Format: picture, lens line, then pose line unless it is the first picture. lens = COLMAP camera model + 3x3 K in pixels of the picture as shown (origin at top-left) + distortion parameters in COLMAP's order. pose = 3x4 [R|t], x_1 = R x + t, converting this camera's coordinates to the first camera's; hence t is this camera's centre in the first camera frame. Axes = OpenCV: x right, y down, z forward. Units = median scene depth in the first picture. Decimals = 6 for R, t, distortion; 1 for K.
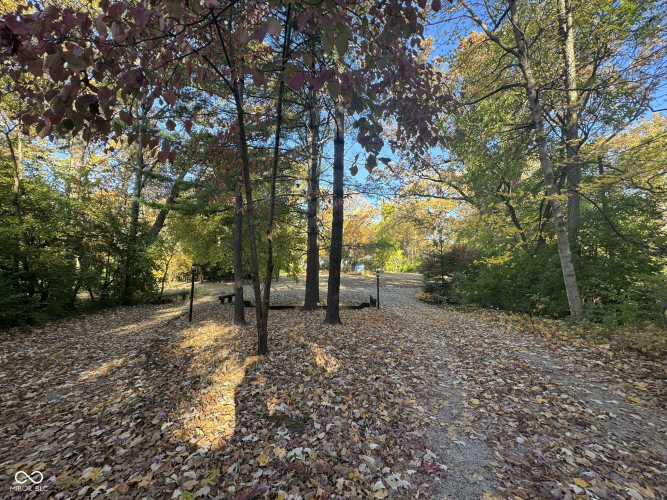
lens RADIAL K [[267.7, 0, 329.3], [0, 267.7, 252.4], [0, 0, 1]] dist [-0.002039, 0.000492]
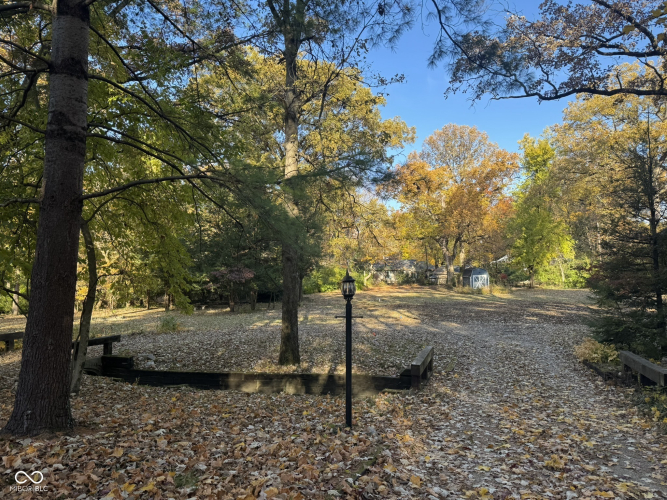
lens RADIAL K [[469.8, 0, 330.1], [0, 469.8, 251.0], [0, 0, 1]] dist [0.042948, -0.051295]
pose [[0.971750, -0.025241, -0.234657, 0.753882], [0.023217, 0.999666, -0.011383, 0.140569], [0.234866, 0.005613, 0.972012, 1.493791]]
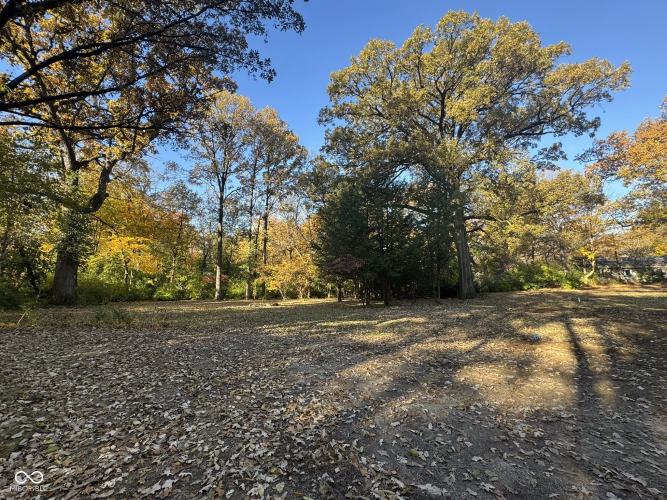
lens RADIAL K [[294.8, 0, 333.8], [0, 294.8, 250.2], [0, 0, 1]] dist [0.000160, 0.000135]
pose [[0.590574, -0.103766, -0.800284, 0.896134], [0.050612, 0.994509, -0.091600, 0.541826], [0.805395, 0.013593, 0.592583, 5.494127]]
